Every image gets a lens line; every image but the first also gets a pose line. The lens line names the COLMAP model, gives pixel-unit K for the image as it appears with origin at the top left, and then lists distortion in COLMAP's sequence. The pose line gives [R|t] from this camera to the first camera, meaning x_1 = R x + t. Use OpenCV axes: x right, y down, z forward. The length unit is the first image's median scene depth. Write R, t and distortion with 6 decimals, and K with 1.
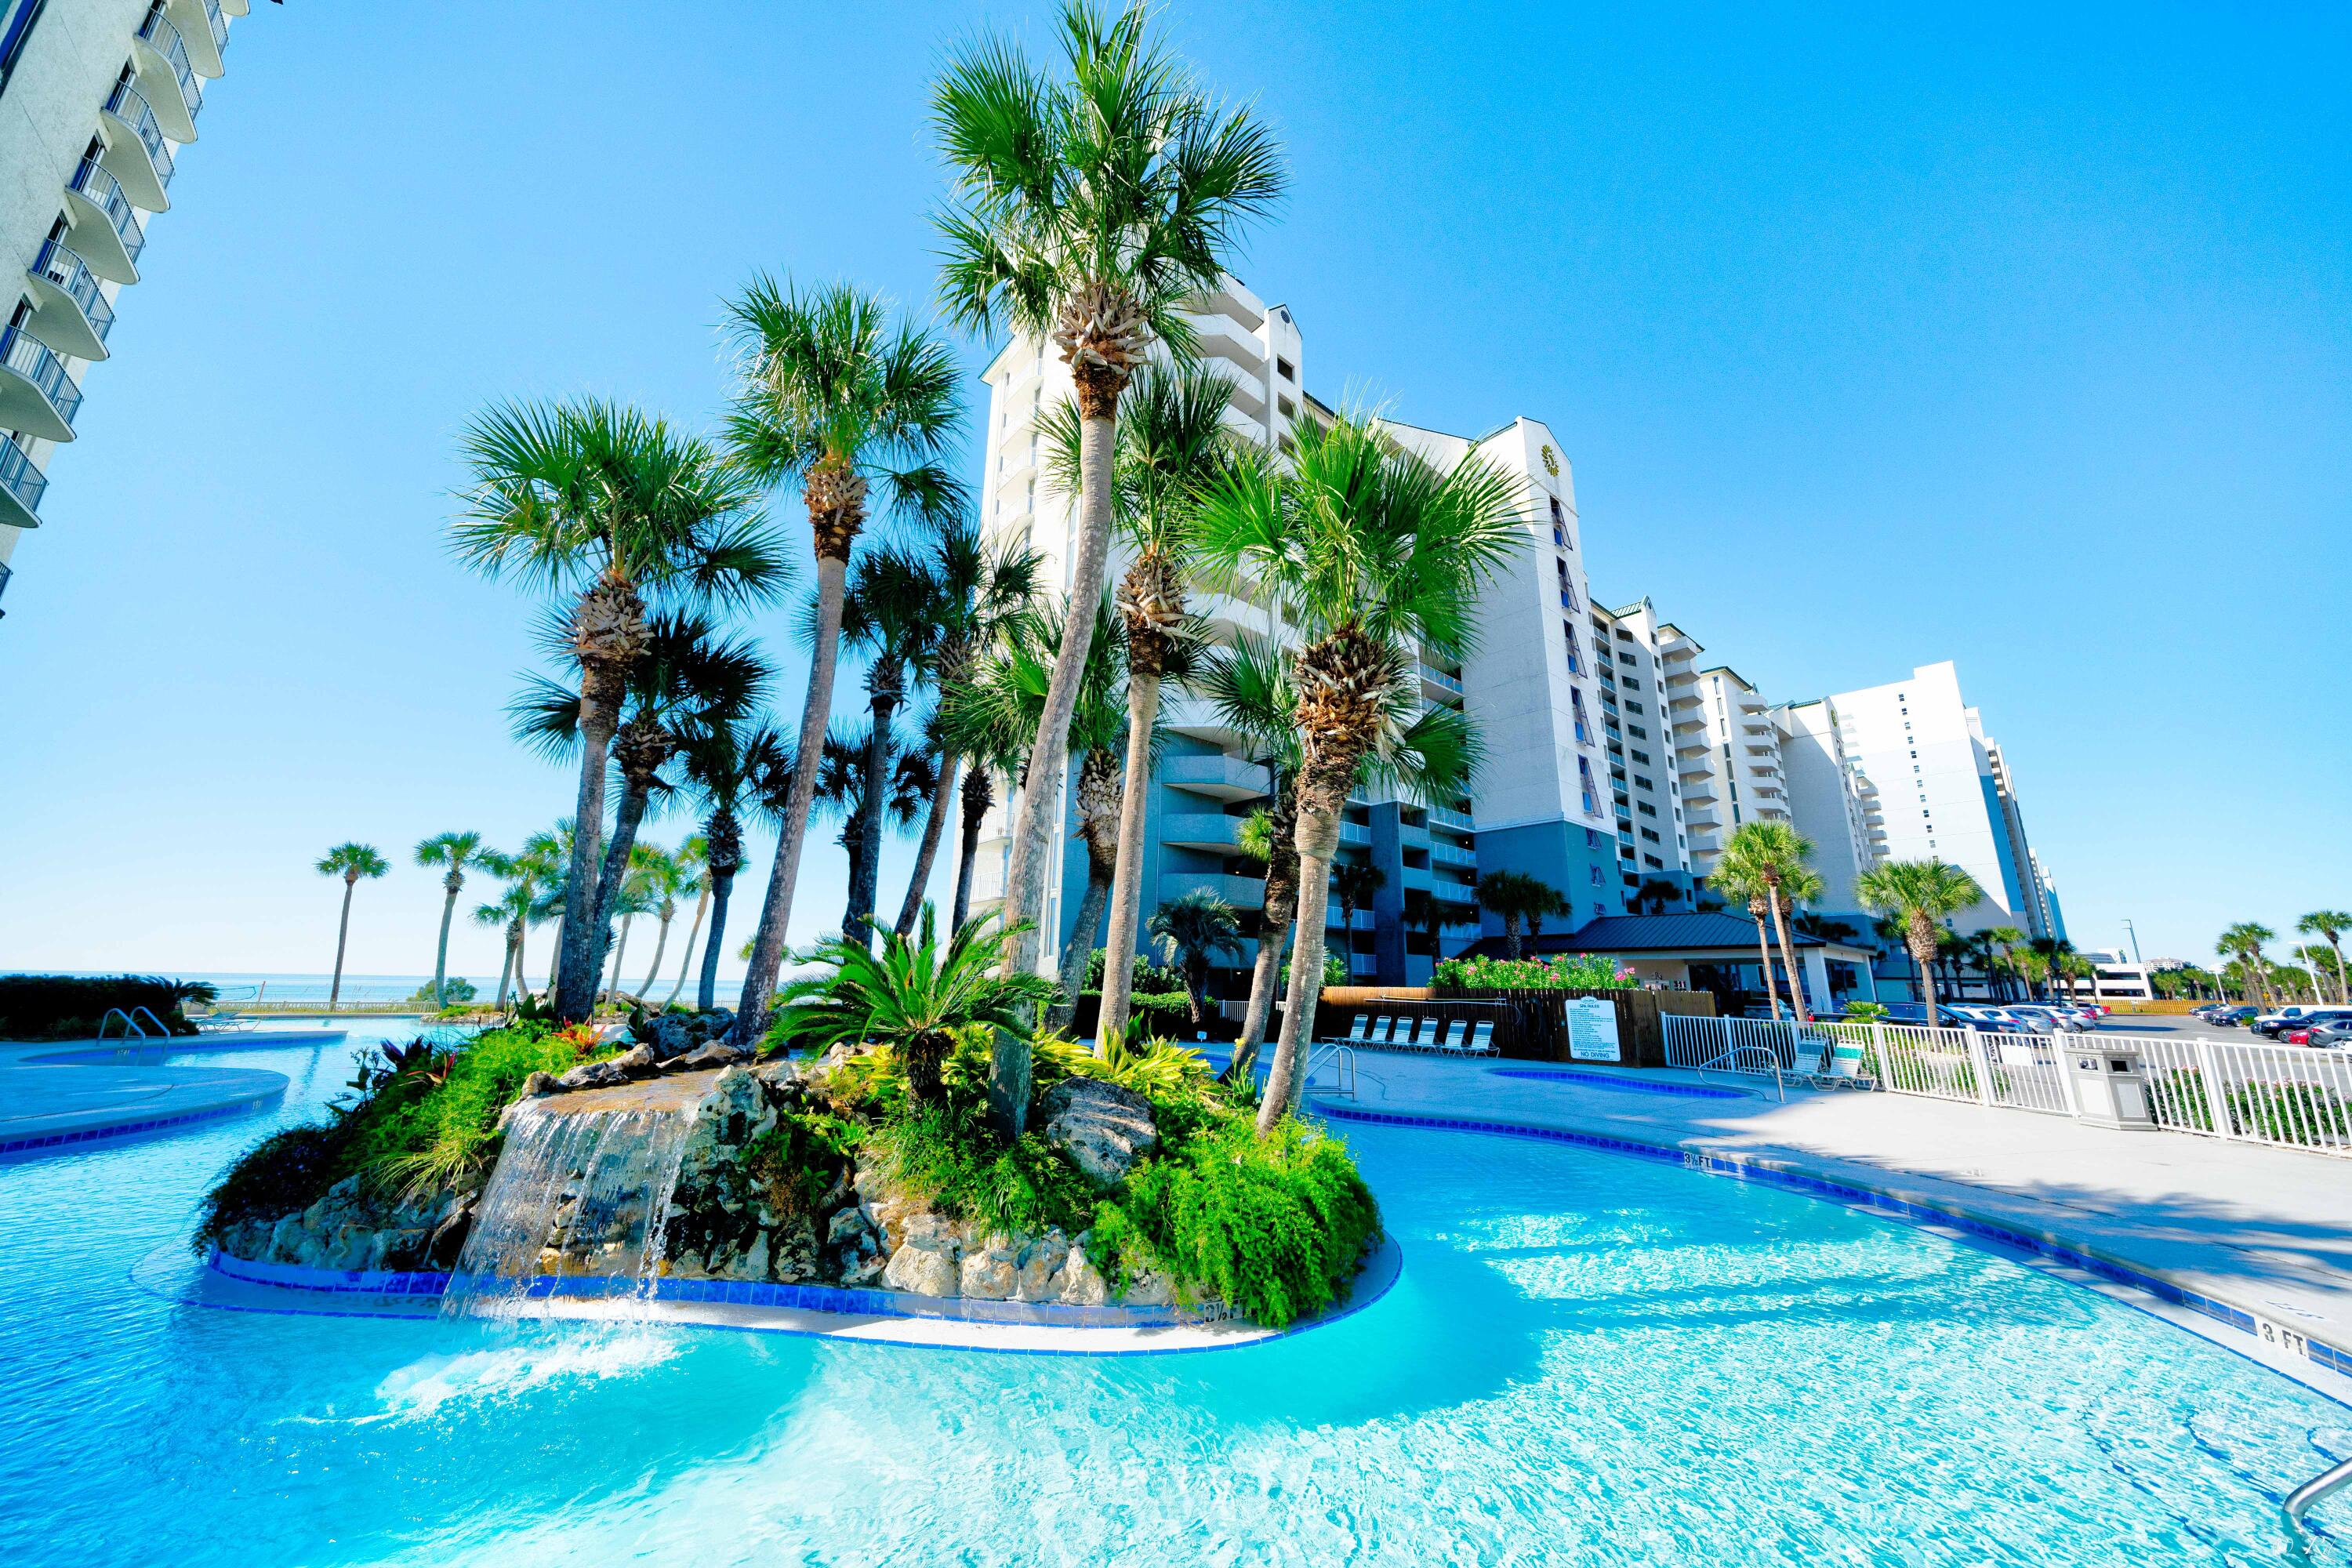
lens RADIAL K [[801.9, 0, 1177.5], [0, 801.9, 782.6], [0, 0, 1]] dist [-0.005737, 0.000184]
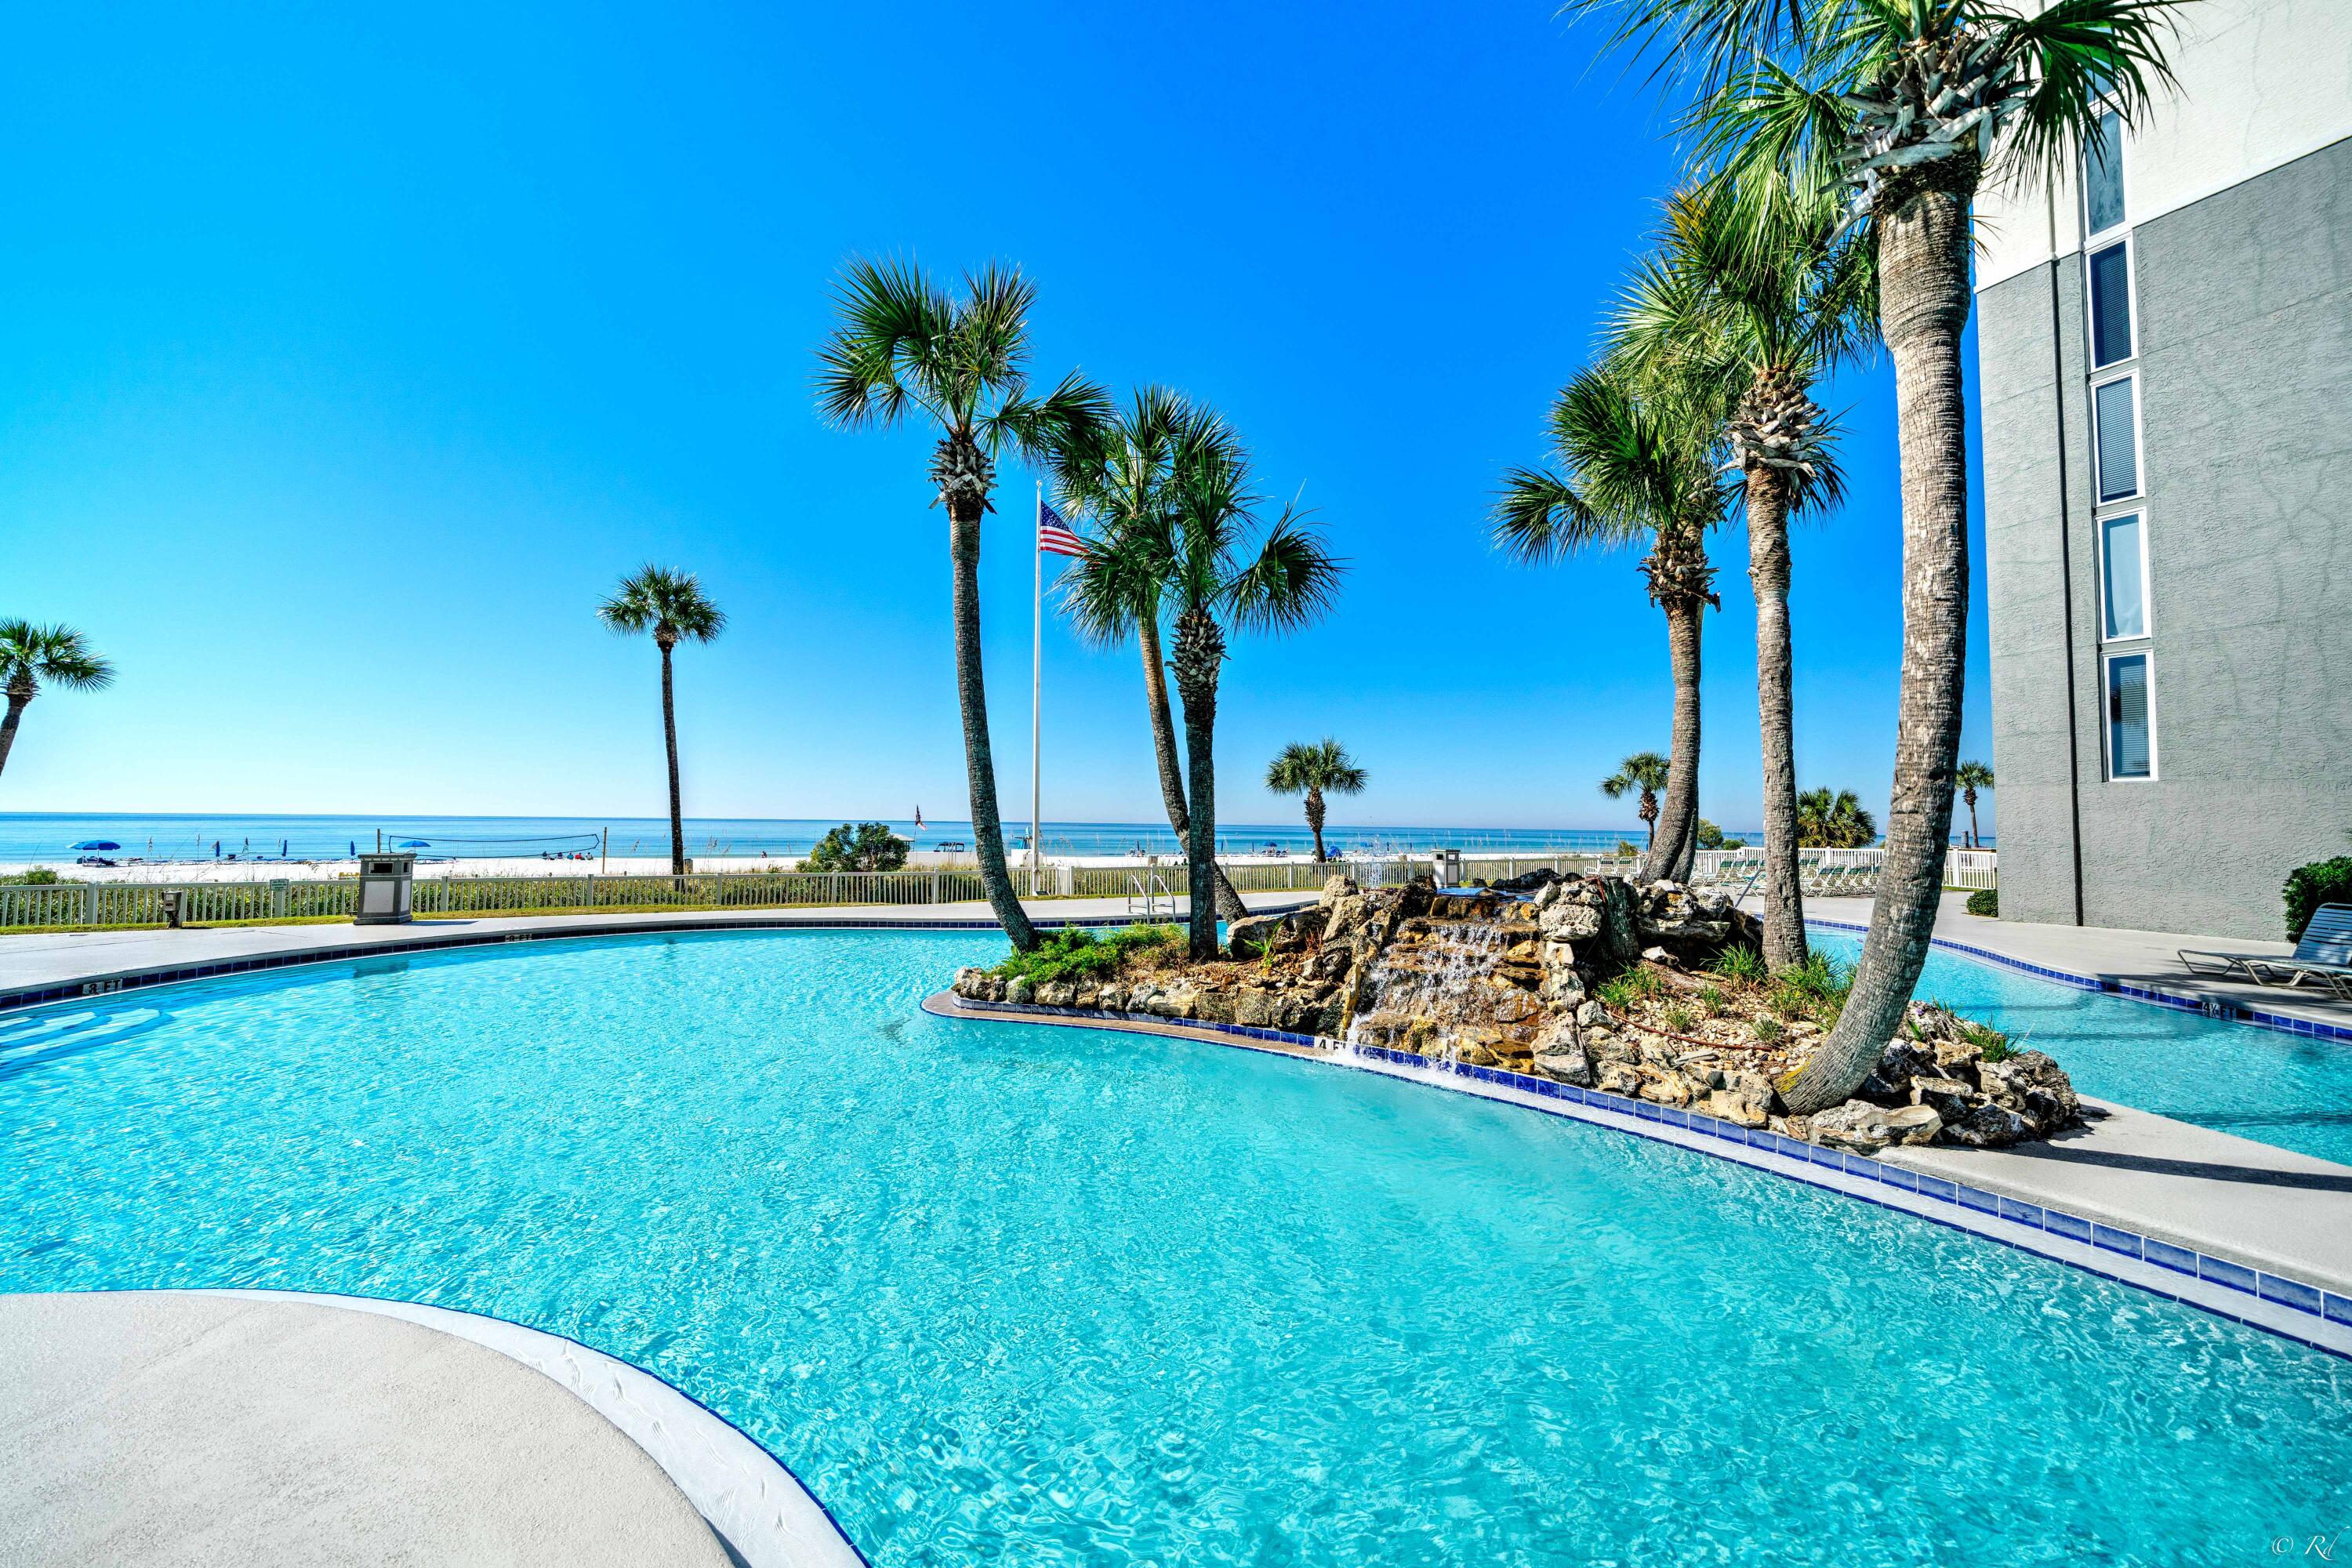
lens RADIAL K [[801.9, 0, 1181.0], [0, 801.9, 779.8], [0, 0, 1]] dist [-0.005737, 0.000184]
pose [[0.970895, -0.012051, -0.239203, -0.767021], [0.056647, 0.981951, 0.180453, 0.176902], [0.232711, -0.188750, 0.954054, 0.735833]]
